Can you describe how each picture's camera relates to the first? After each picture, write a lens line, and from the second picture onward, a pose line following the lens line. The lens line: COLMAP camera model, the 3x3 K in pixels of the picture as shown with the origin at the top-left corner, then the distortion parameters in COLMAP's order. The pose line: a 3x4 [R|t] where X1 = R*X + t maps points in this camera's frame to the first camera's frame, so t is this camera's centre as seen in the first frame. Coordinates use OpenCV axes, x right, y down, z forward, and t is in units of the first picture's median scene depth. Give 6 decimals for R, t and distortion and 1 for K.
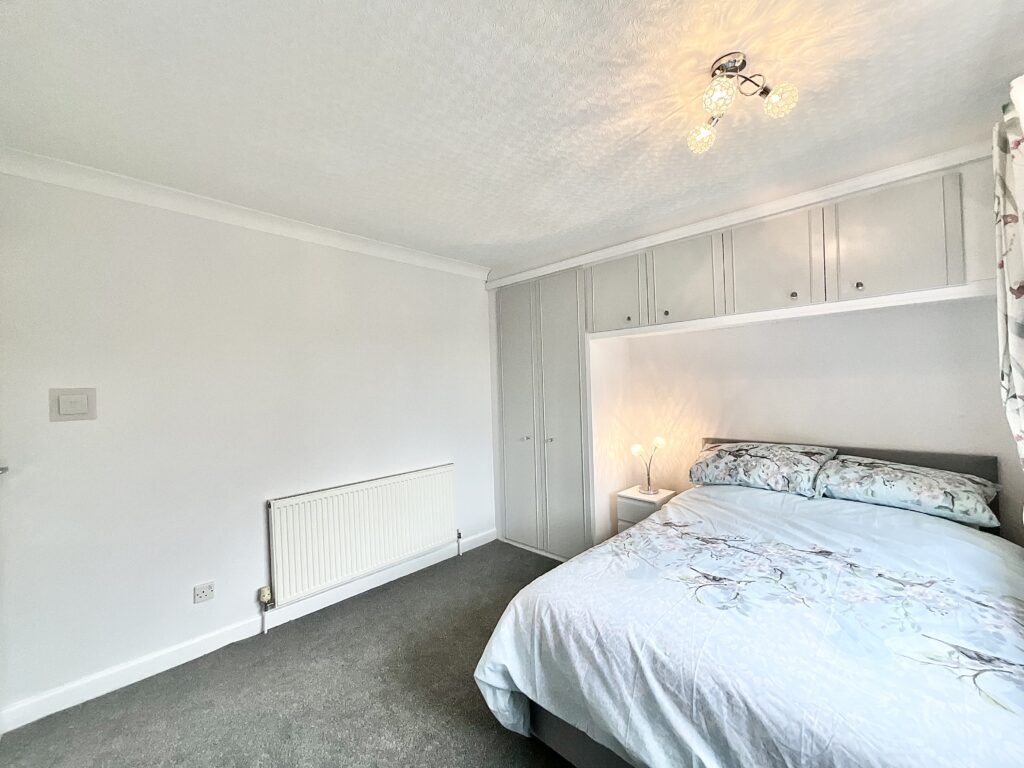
lens RADIAL K [[416.5, 0, 507.8], [0, 416.5, 383.8], [0, 0, 1]] dist [0.000257, 0.001397]
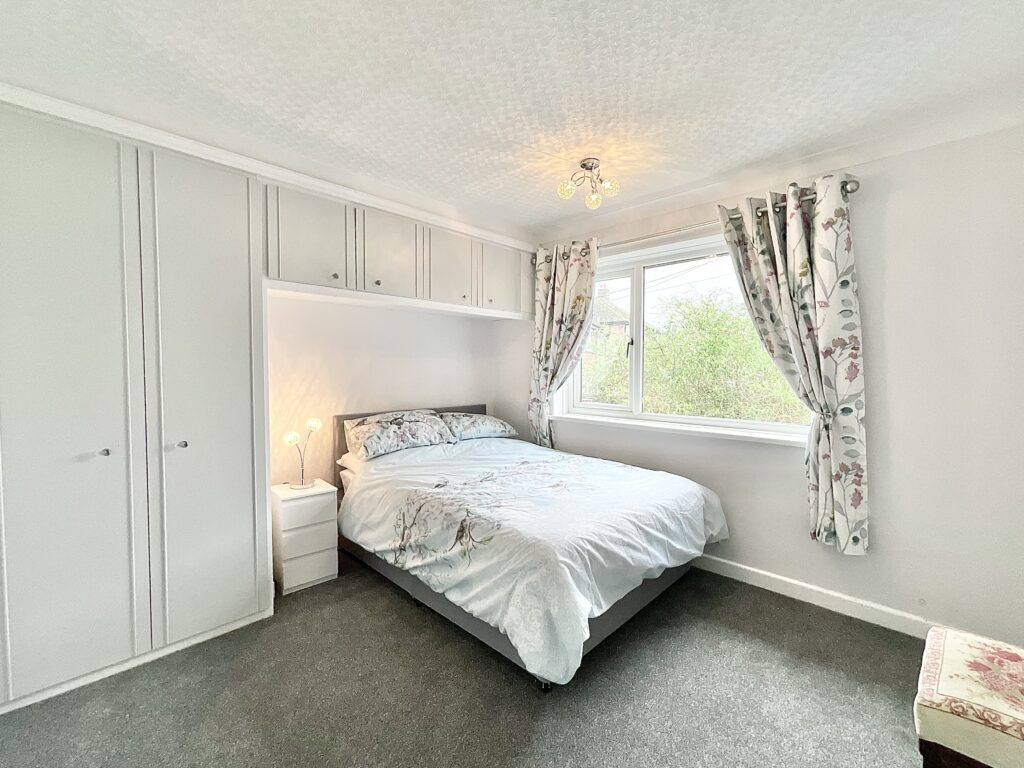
lens RADIAL K [[456.4, 0, 507.9], [0, 456.4, 386.8], [0, 0, 1]] dist [-0.004811, -0.000069]
pose [[-0.017554, -0.008747, 0.999808, -0.810277], [-0.010090, 0.999912, 0.008570, 0.069465], [-0.999795, -0.009938, -0.017641, 0.855149]]
